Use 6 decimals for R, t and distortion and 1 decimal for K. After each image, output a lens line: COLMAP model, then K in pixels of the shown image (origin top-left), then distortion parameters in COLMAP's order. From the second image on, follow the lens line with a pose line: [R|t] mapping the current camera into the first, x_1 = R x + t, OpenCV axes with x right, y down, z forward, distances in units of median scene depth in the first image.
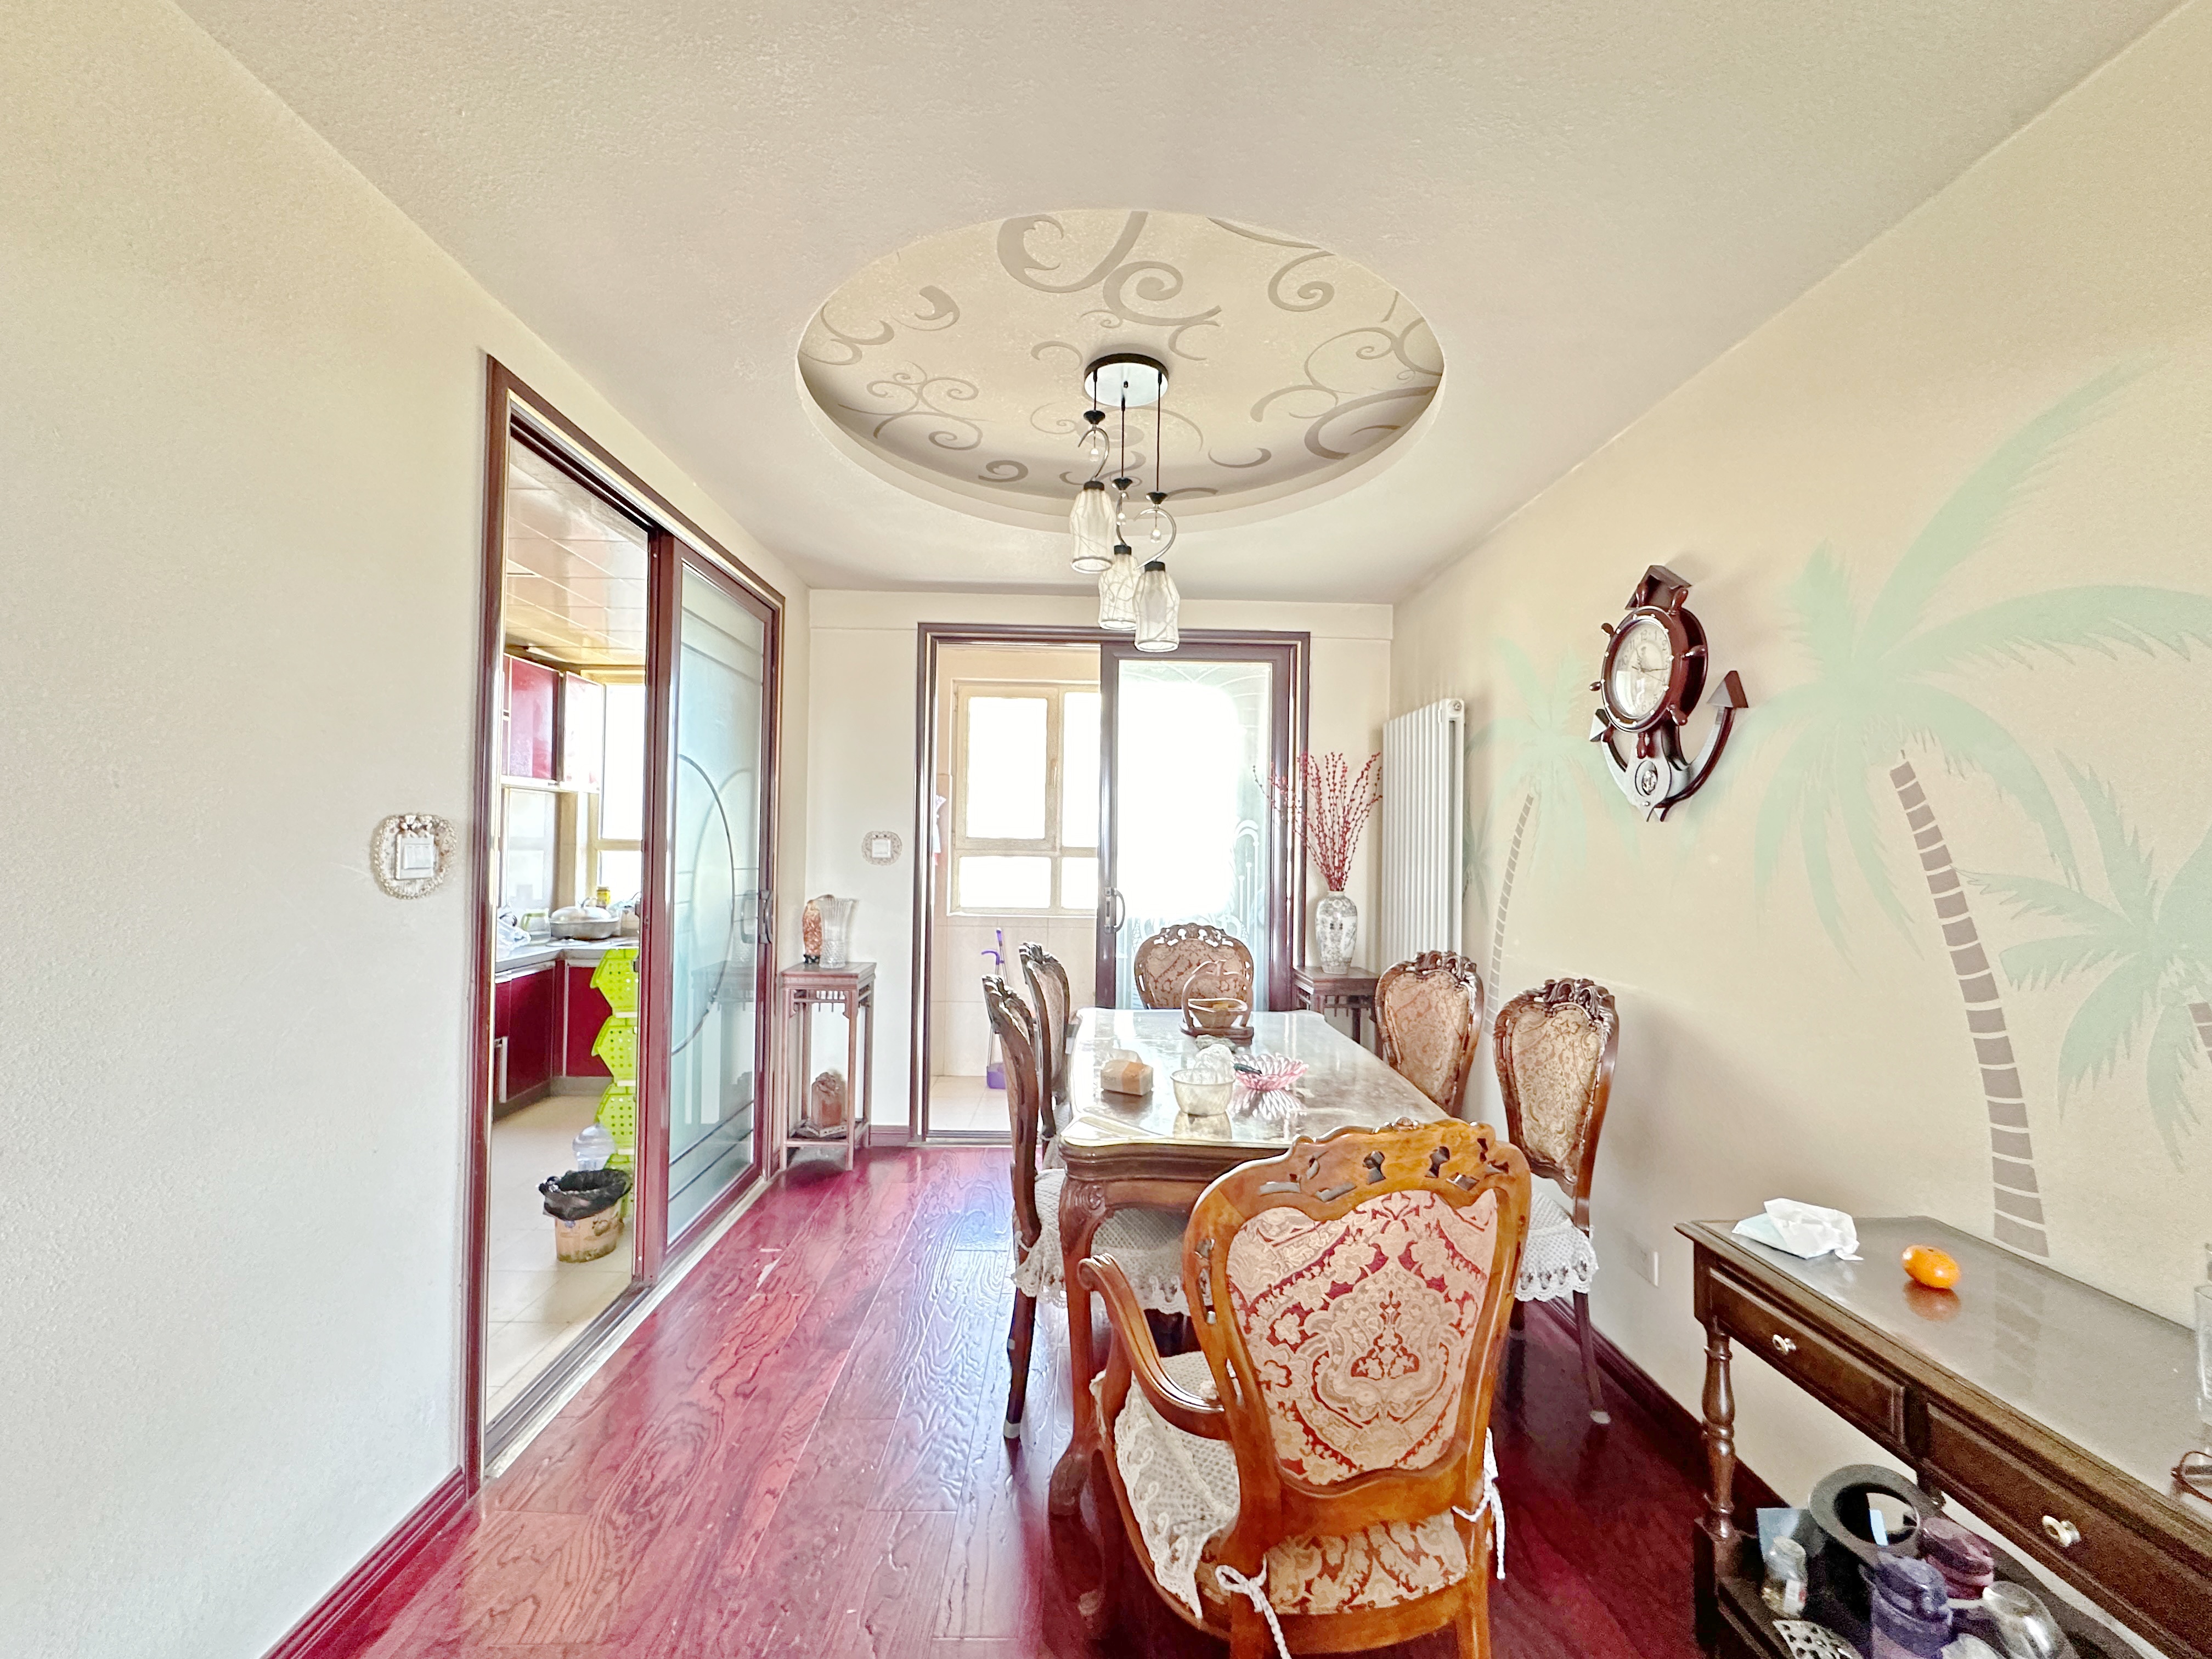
lens RADIAL K [[876.0, 0, 1111.6], [0, 876.0, 830.9], [0, 0, 1]] dist [0.000385, -0.000027]
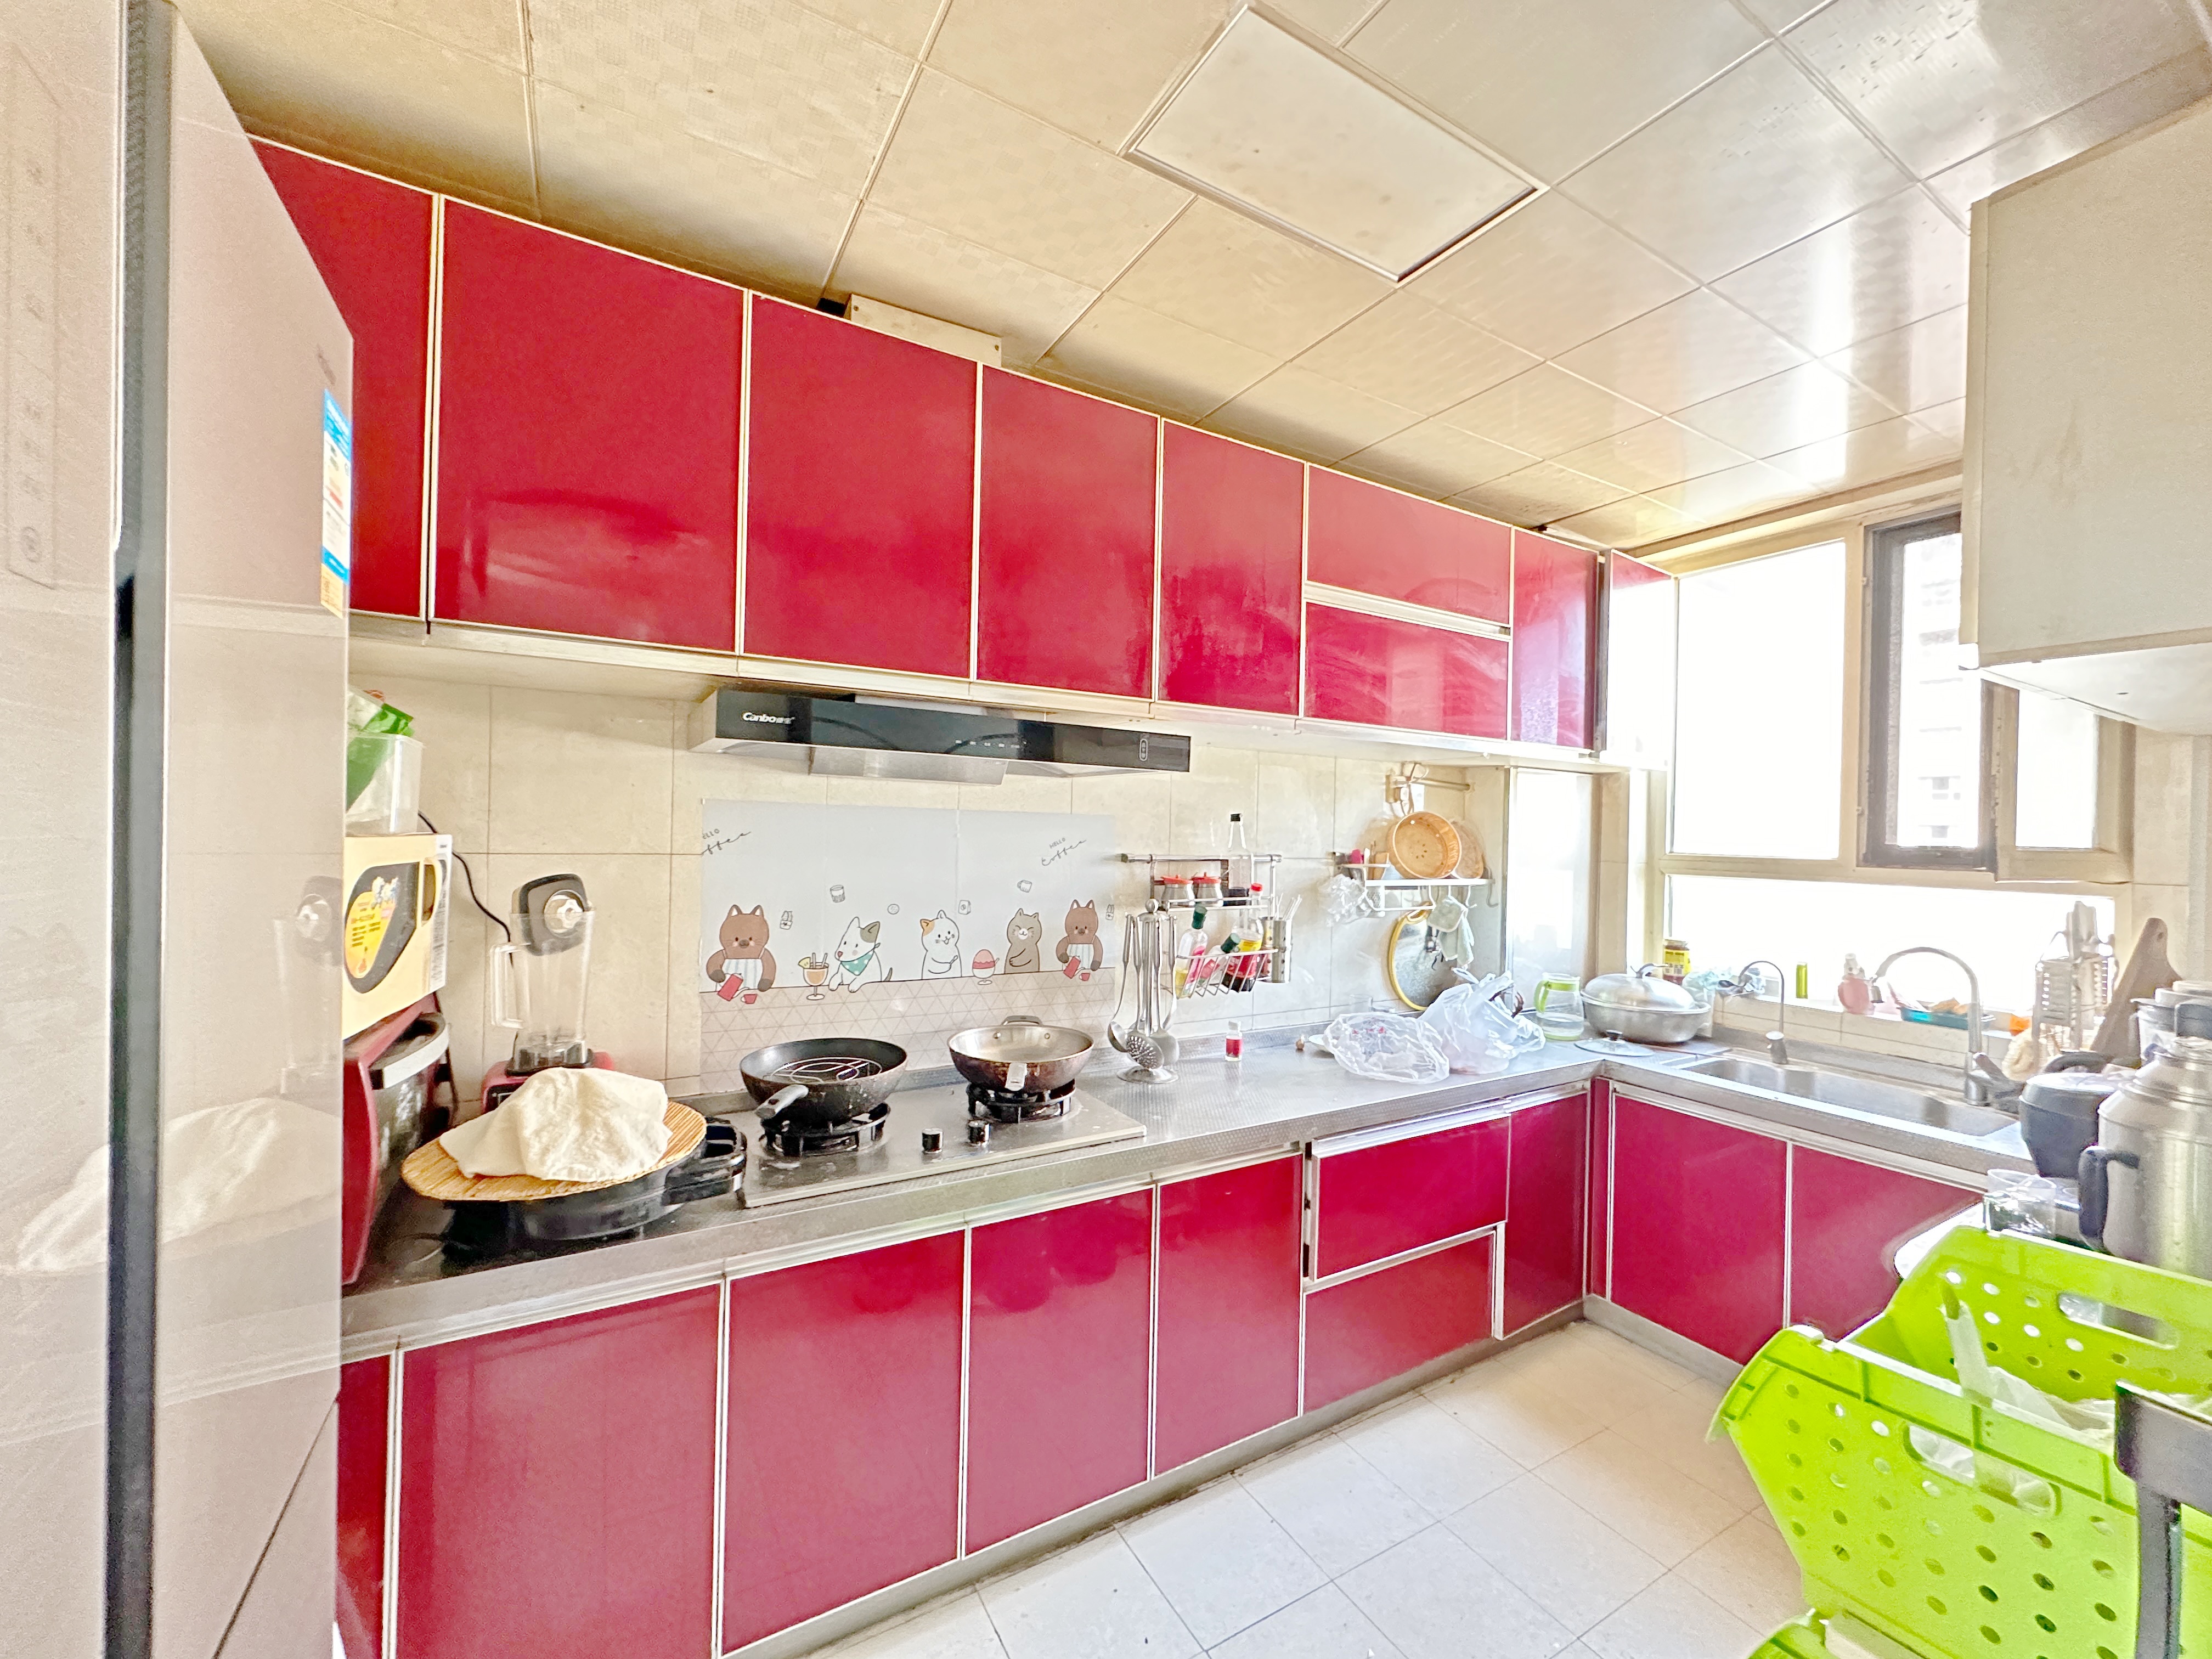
lens RADIAL K [[876.0, 0, 1111.8], [0, 876.0, 836.5], [0, 0, 1]] dist [0.000385, -0.000027]
pose [[0.479454, -0.003108, -0.877562, -0.286520], [-0.001610, 0.999989, -0.004422, 0.001654], [0.877566, 0.003533, 0.479444, 0.455957]]
